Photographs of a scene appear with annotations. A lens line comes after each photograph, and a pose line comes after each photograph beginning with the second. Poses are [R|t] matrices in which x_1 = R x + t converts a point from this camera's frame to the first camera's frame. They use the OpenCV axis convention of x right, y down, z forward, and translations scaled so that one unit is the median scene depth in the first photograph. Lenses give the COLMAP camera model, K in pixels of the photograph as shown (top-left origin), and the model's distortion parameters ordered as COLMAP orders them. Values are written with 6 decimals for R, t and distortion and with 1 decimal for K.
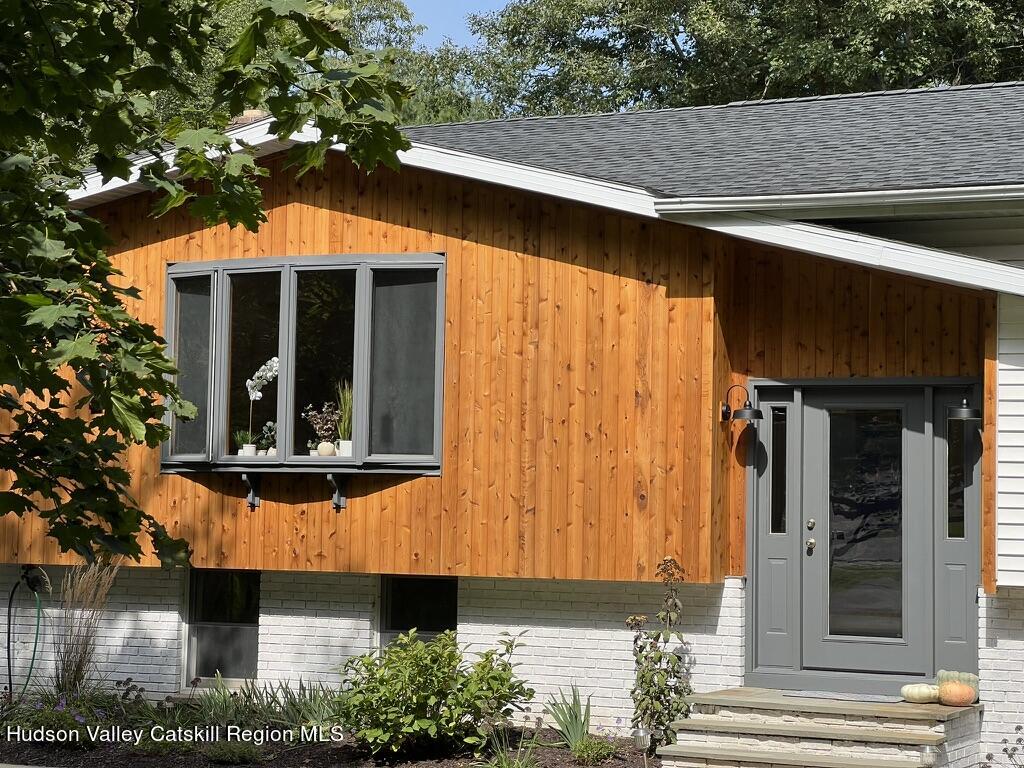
lens RADIAL K [[2286.2, 0, 512.3], [0, 2286.2, 383.4], [0, 0, 1]] dist [0.000526, 0.000000]
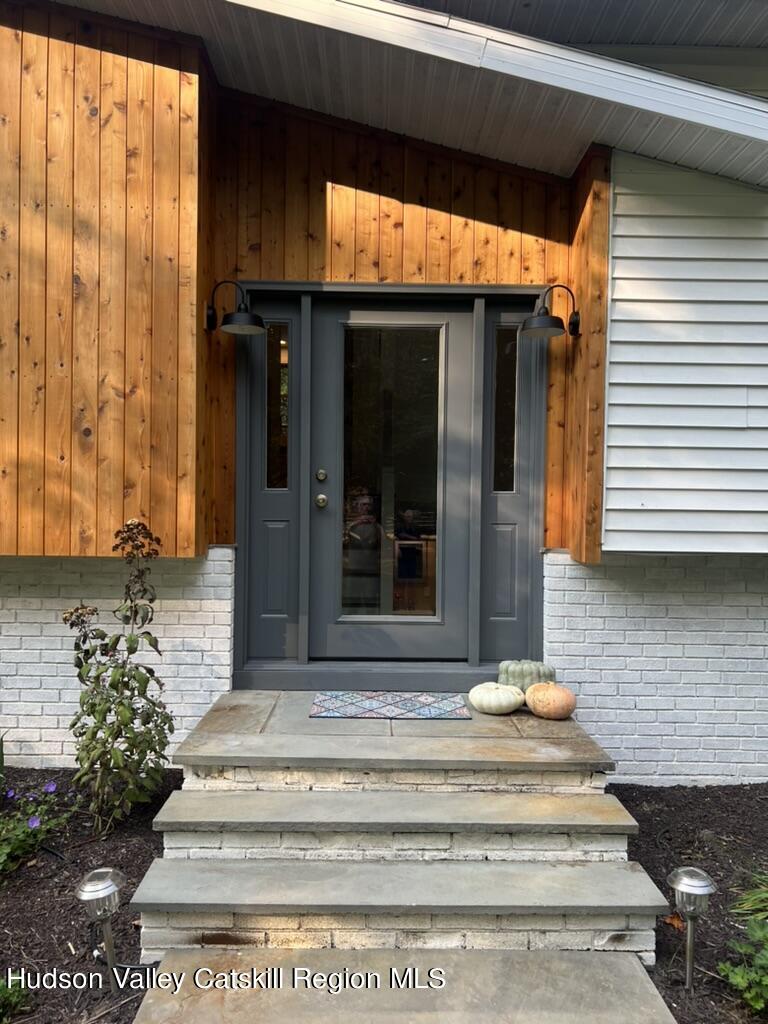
lens RADIAL K [[759.7, 0, 390.1], [0, 759.7, 517.3], [0, 0, 1]] dist [0.036991, -0.019412]
pose [[0.902353, -0.011852, 0.430835, 0.040178], [-0.017782, 0.997747, 0.064689, 0.058793], [-0.430631, -0.066034, 0.900109, 0.759084]]
